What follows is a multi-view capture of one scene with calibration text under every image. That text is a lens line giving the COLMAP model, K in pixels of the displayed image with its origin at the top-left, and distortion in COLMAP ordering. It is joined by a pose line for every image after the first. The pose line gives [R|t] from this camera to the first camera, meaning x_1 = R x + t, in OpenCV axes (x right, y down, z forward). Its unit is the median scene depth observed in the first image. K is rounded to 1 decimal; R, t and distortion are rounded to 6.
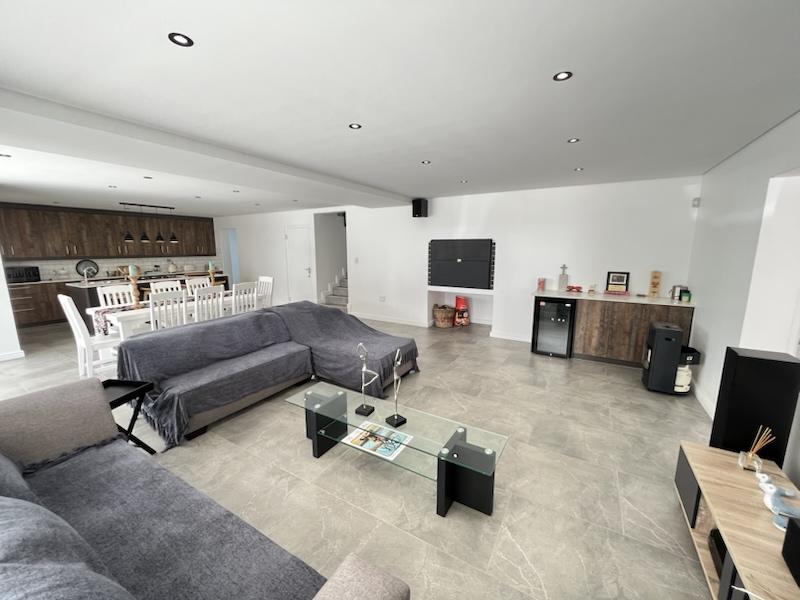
lens RADIAL K [[321.8, 0, 398.4], [0, 321.8, 302.2], [0, 0, 1]] dist [-0.001430, -0.000297]
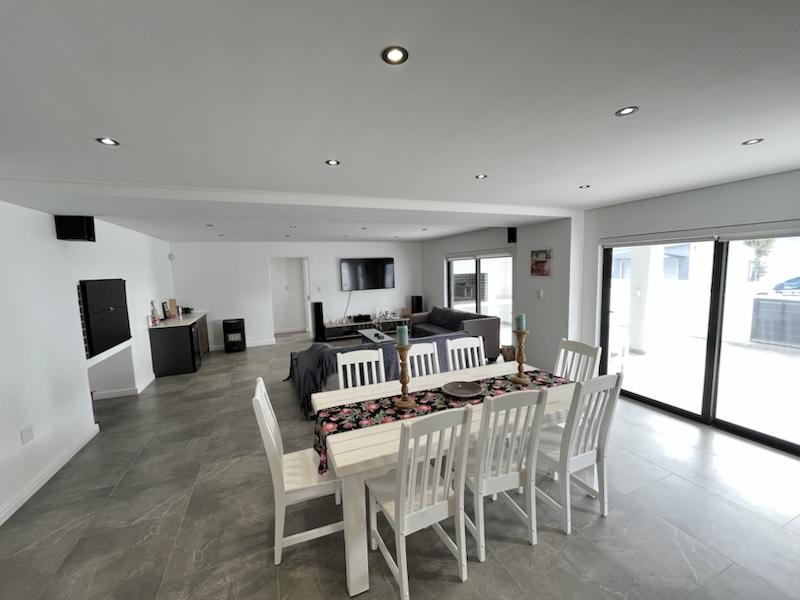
lens RADIAL K [[321.8, 0, 398.4], [0, 321.8, 302.2], [0, 0, 1]] dist [-0.001430, -0.000297]
pose [[-0.797943, -0.039346, 0.601447, -0.922290], [0.129639, 0.963309, 0.235012, -0.285379], [-0.588626, 0.265497, -0.763564, 1.450775]]
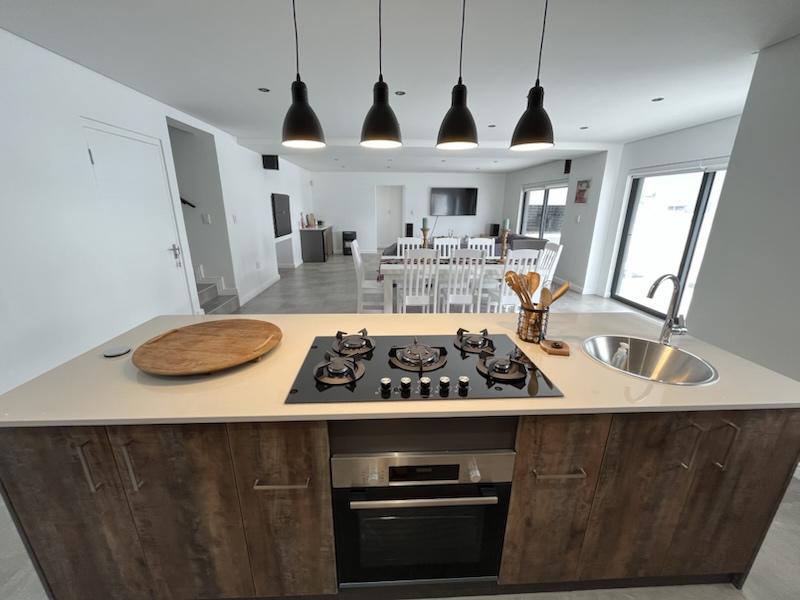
lens RADIAL K [[321.8, 0, 398.4], [0, 321.8, 302.2], [0, 0, 1]] dist [-0.001430, -0.000297]
pose [[-0.550812, -0.244349, 0.798060, -1.360490], [0.132359, 0.918512, 0.372581, -0.266218], [-0.824068, 0.310852, -0.473586, 1.647578]]
